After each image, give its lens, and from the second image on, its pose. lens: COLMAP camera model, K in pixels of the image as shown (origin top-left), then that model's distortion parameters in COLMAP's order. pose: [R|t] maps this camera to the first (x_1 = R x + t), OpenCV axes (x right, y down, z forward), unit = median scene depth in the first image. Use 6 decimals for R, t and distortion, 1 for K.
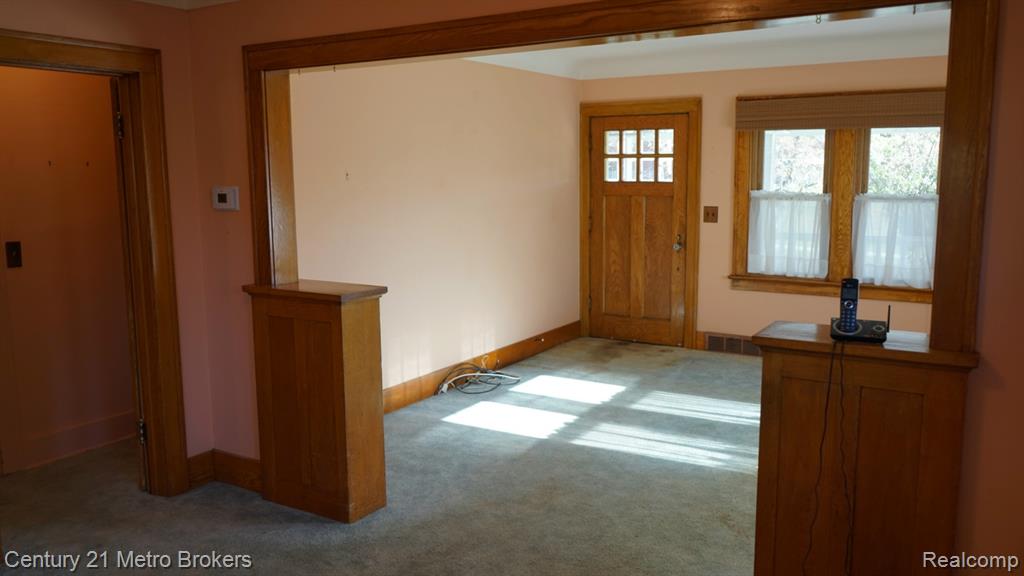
lens RADIAL K [[835.3, 0, 513.0], [0, 835.3, 289.4], [0, 0, 1]] dist [0.000153, 0.001466]
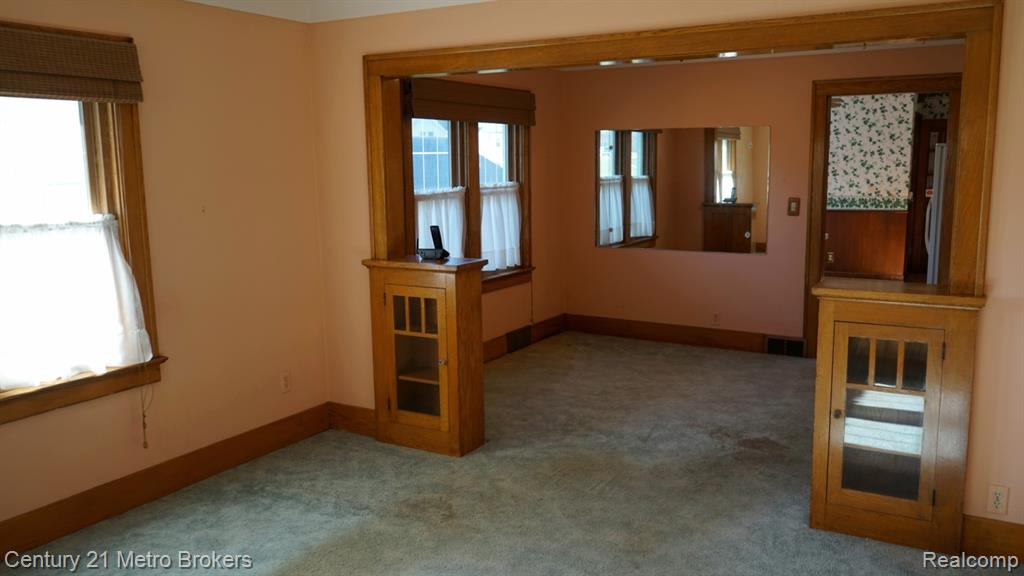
lens RADIAL K [[835.3, 0, 511.7], [0, 835.3, 285.2], [0, 0, 1]] dist [0.000153, 0.001466]
pose [[-0.999535, 0.026792, -0.014538, 0.151712], [0.021110, 0.952466, 0.303913, -0.236417], [0.021989, 0.303465, -0.952589, 1.519482]]
